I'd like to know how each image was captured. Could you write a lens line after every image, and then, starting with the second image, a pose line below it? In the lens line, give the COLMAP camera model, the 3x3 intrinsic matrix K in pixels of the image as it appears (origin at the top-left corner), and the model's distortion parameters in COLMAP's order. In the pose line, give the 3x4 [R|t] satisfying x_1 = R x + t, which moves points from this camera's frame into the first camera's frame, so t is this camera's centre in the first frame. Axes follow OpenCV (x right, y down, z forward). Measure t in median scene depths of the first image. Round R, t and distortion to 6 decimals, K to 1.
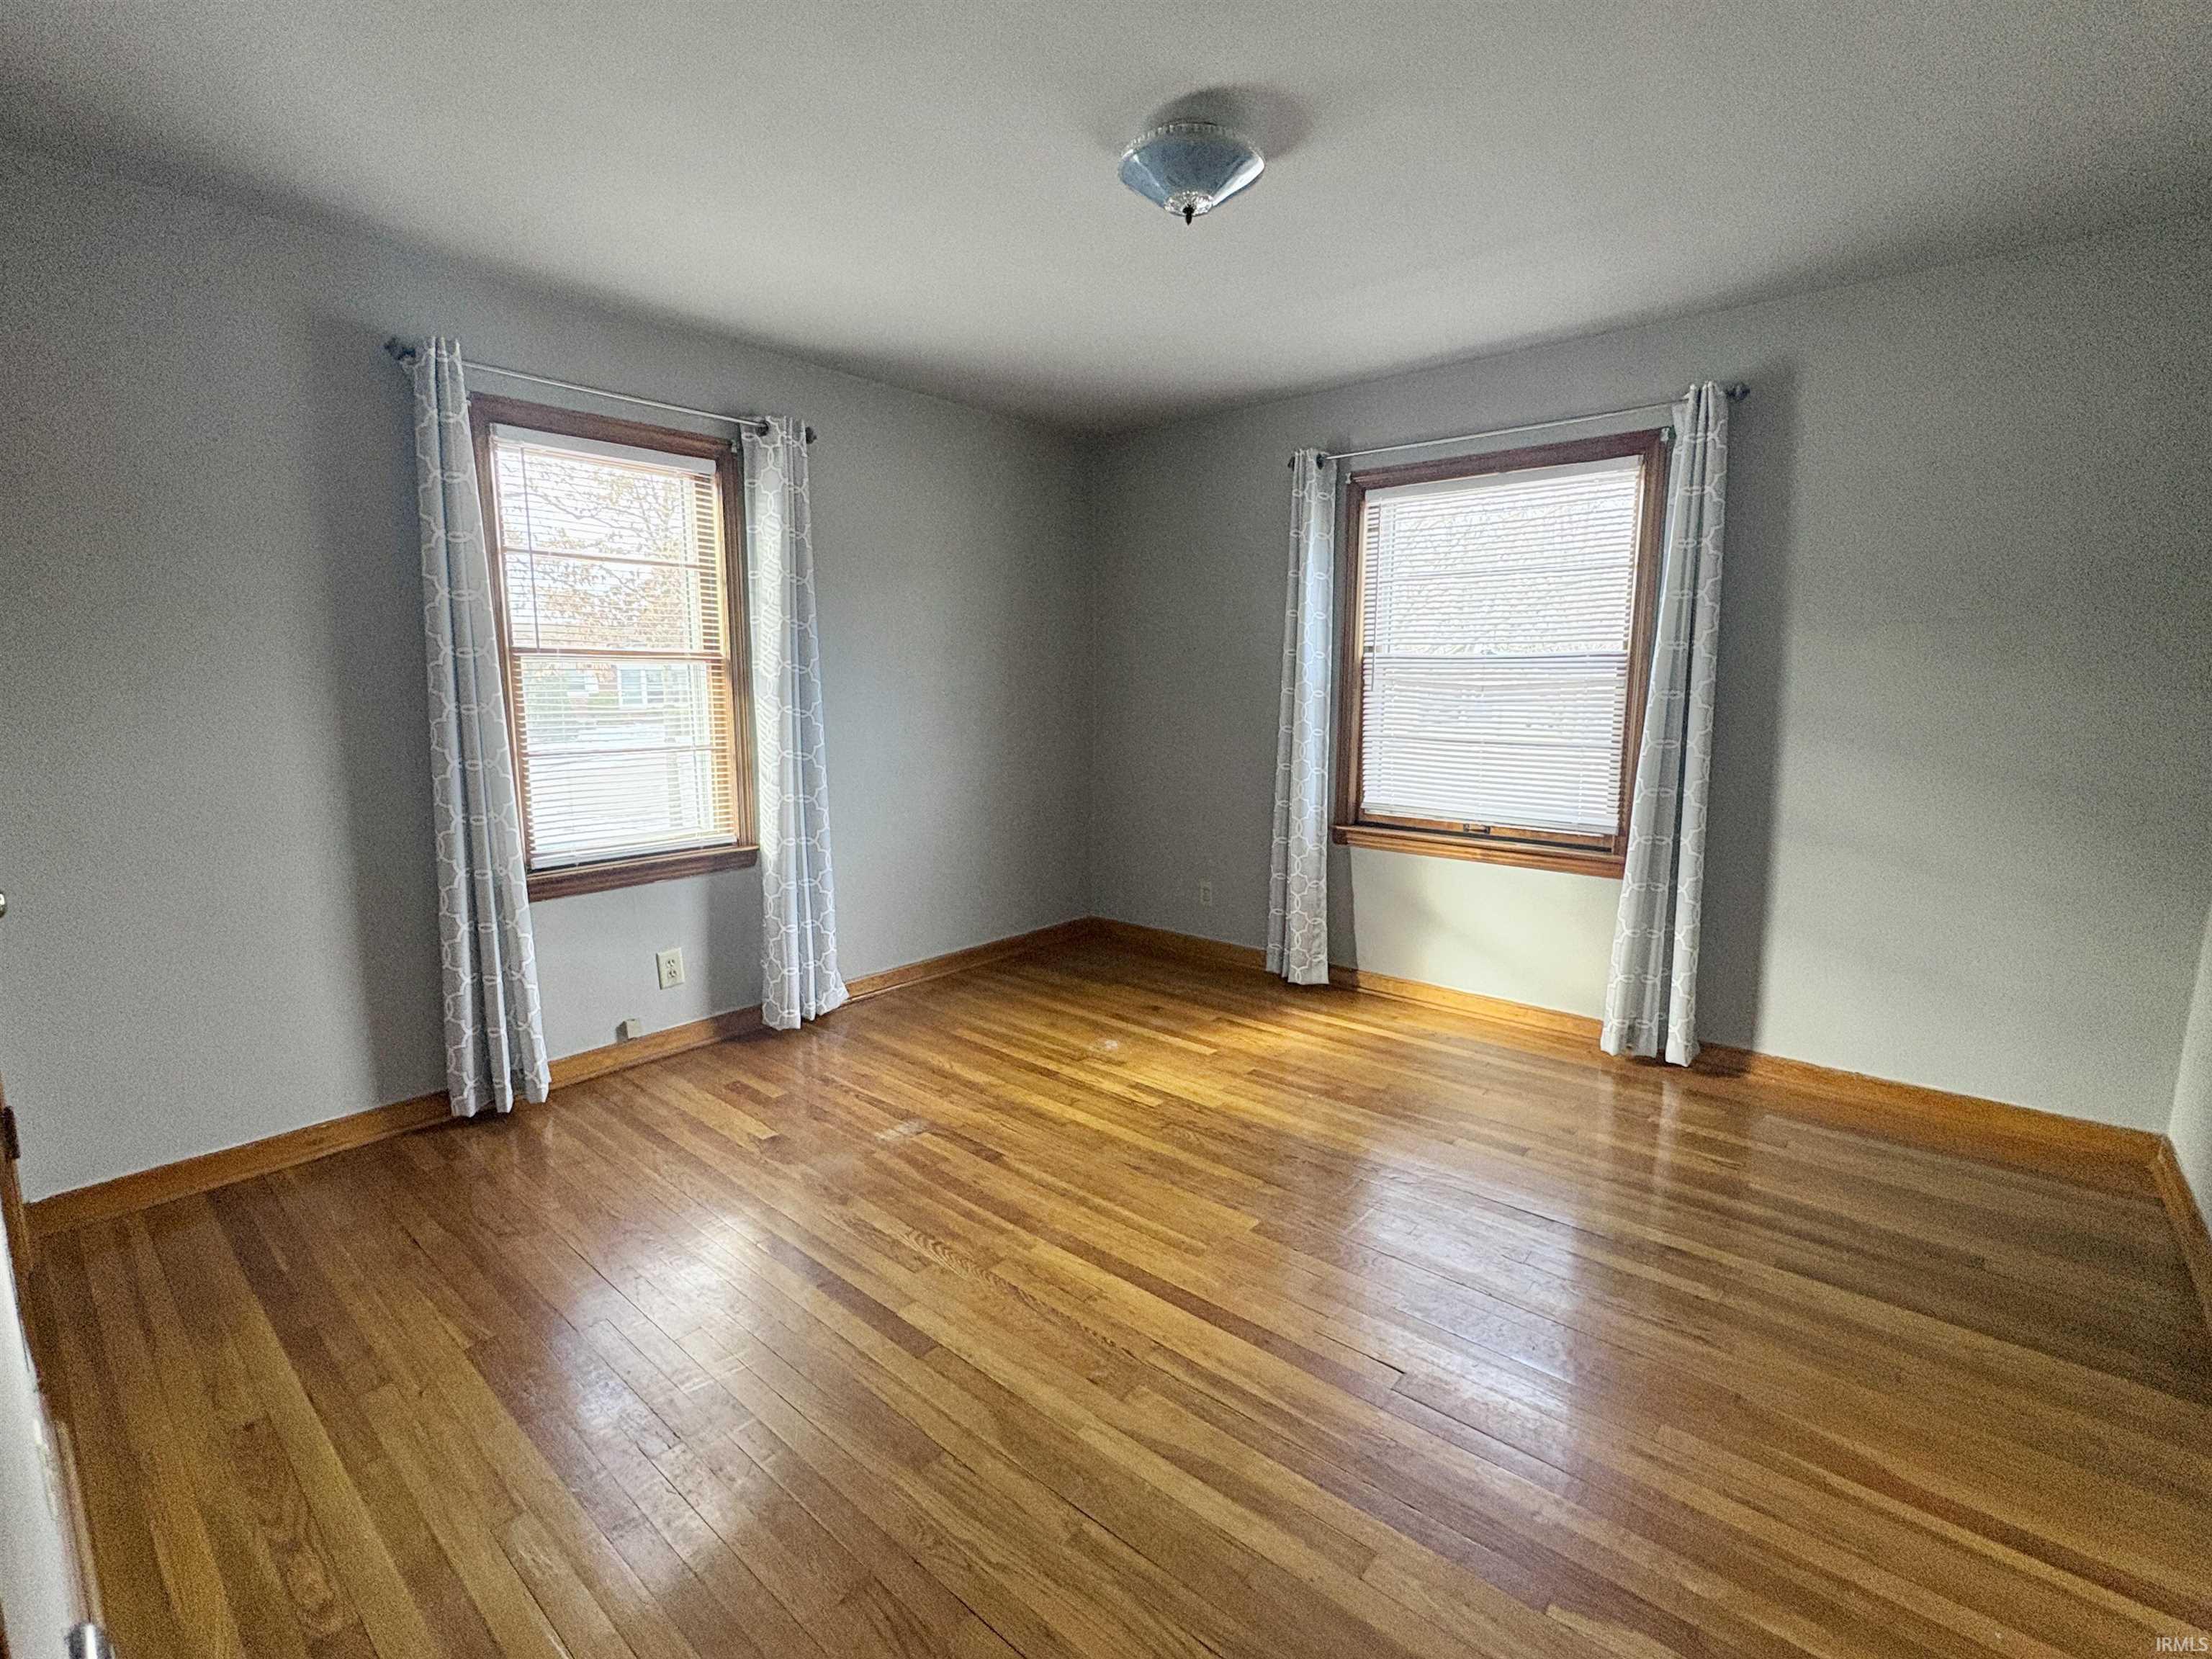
lens RADIAL K [[1007.4, 0, 1106.0], [0, 1007.4, 829.5], [0, 0, 1]] dist [-0.001162, -0.000408]
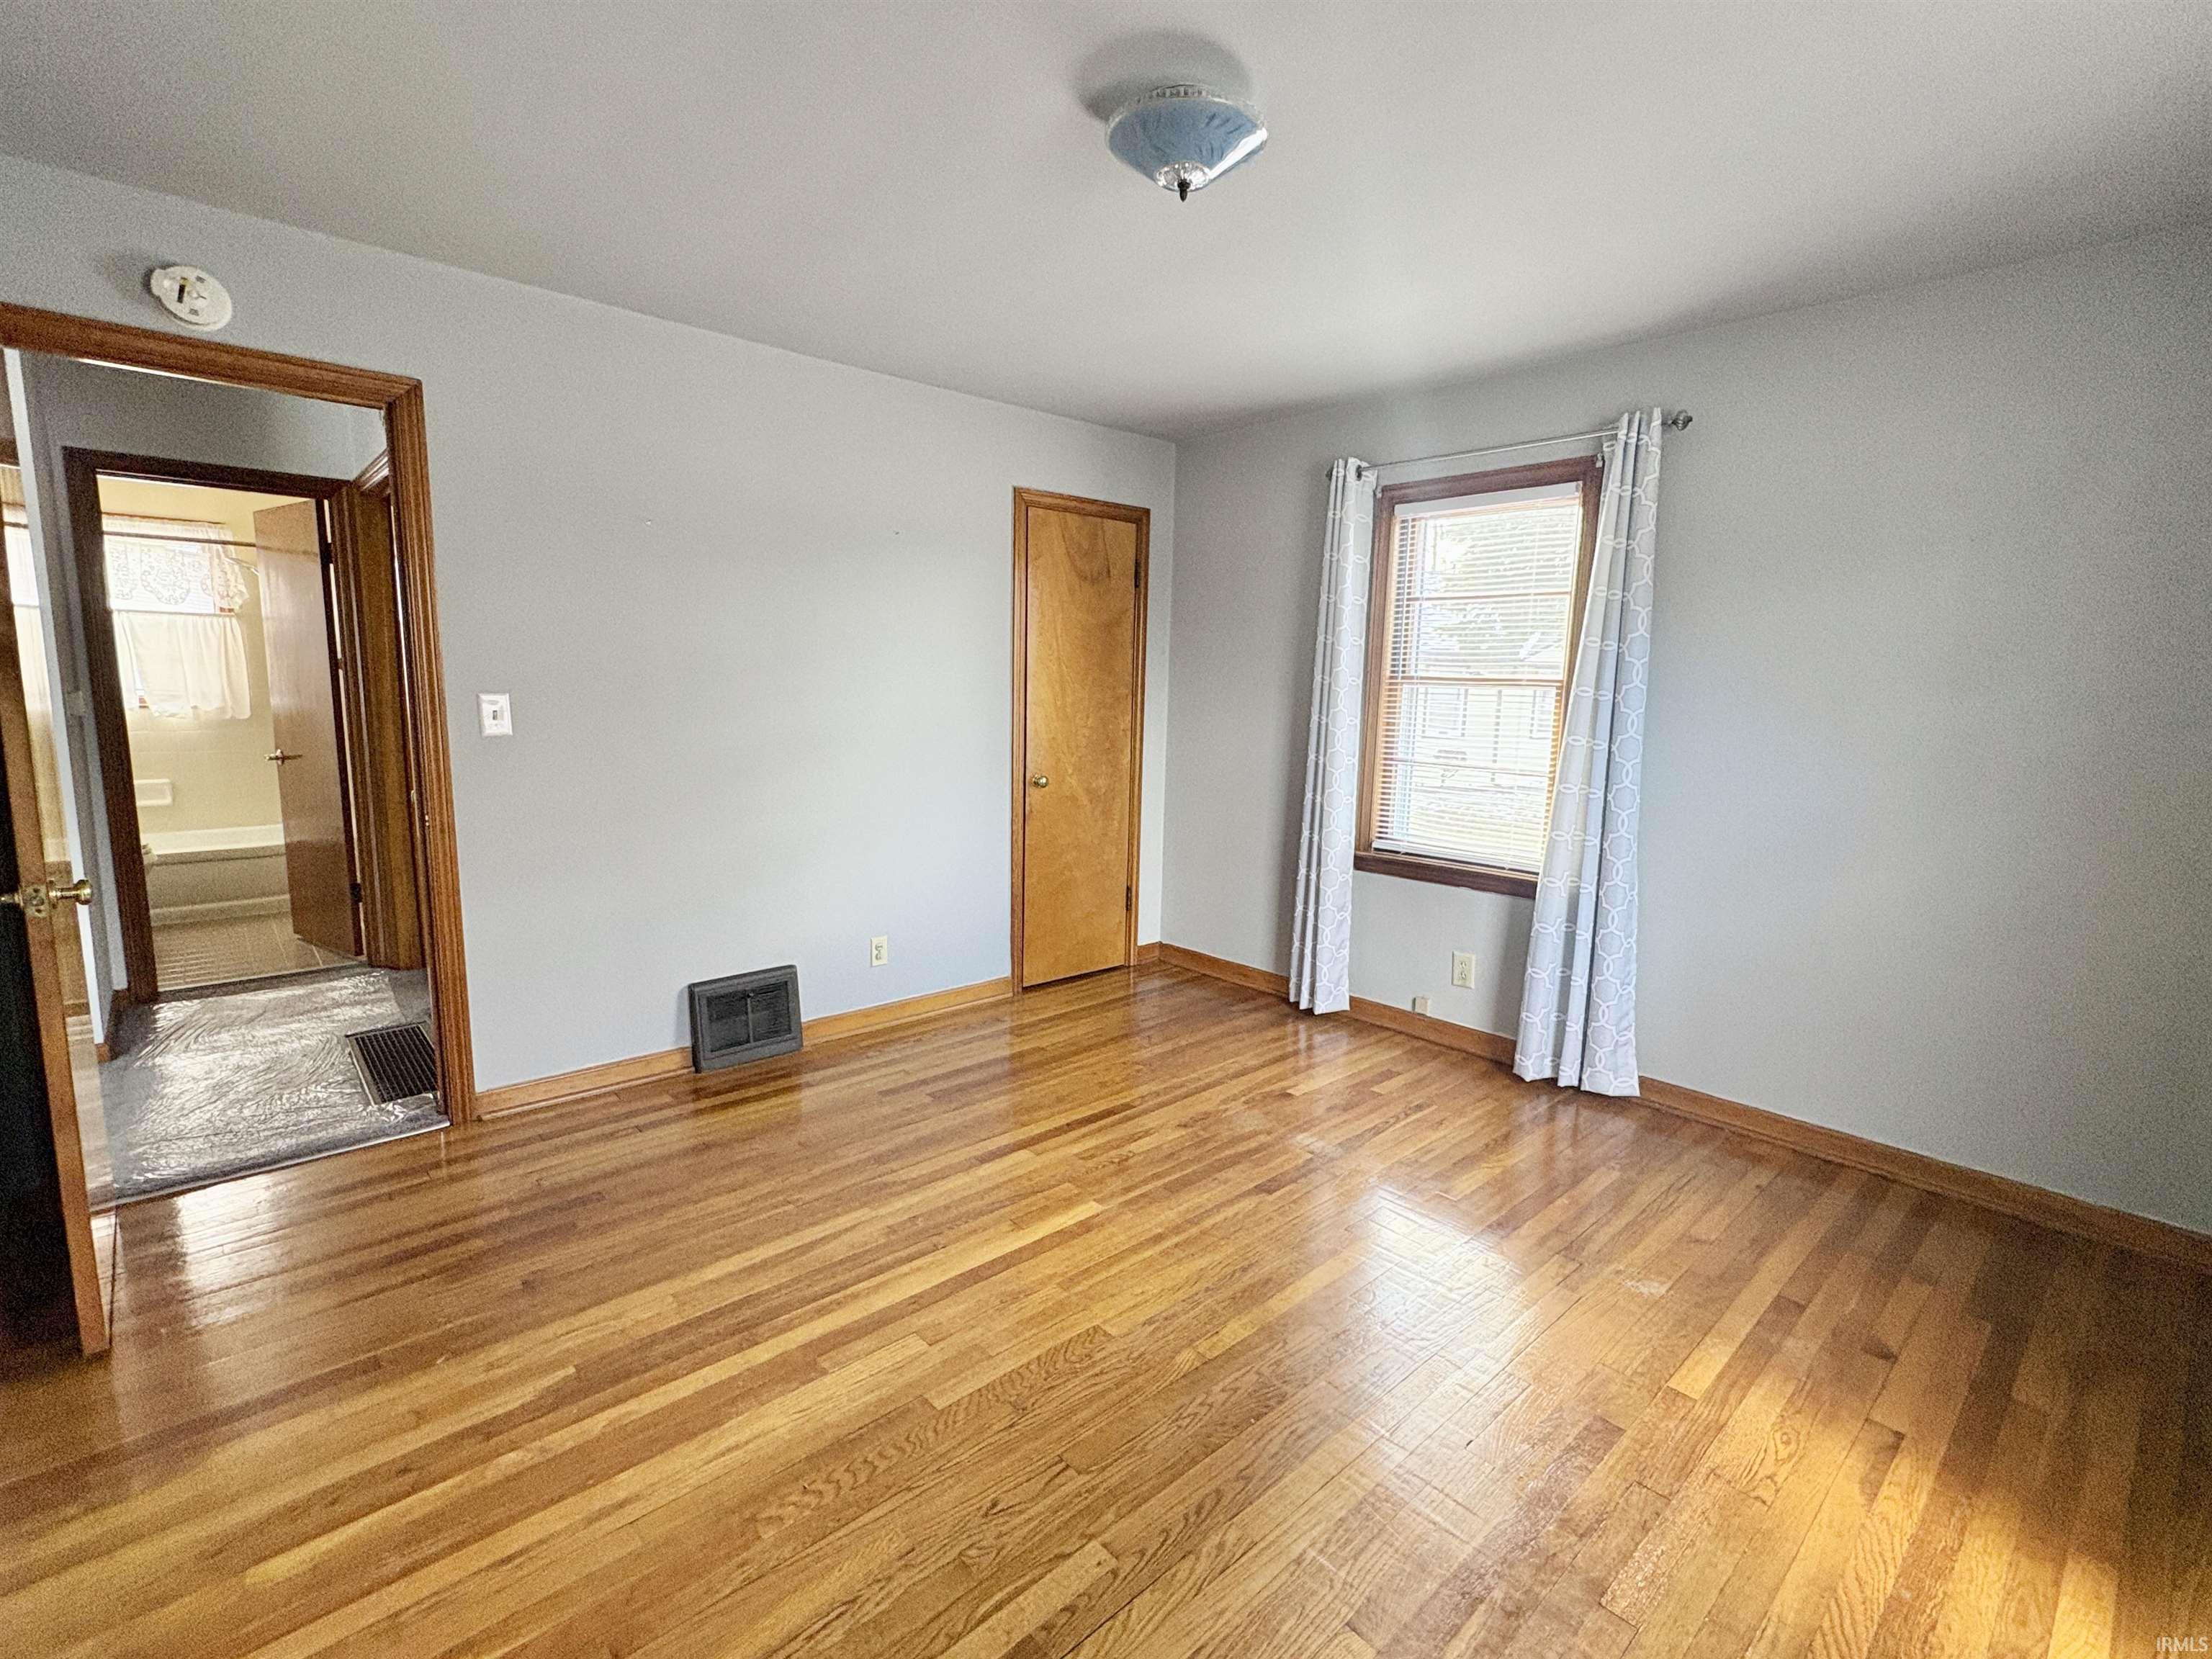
lens RADIAL K [[1007.4, 0, 1106.0], [0, 1007.4, 829.5], [0, 0, 1]] dist [-0.001162, -0.000408]
pose [[-0.106694, 0.136031, -0.984943, 0.673942], [-0.183737, 0.970839, 0.153986, -0.107514], [0.977168, 0.197400, -0.078589, 0.715038]]
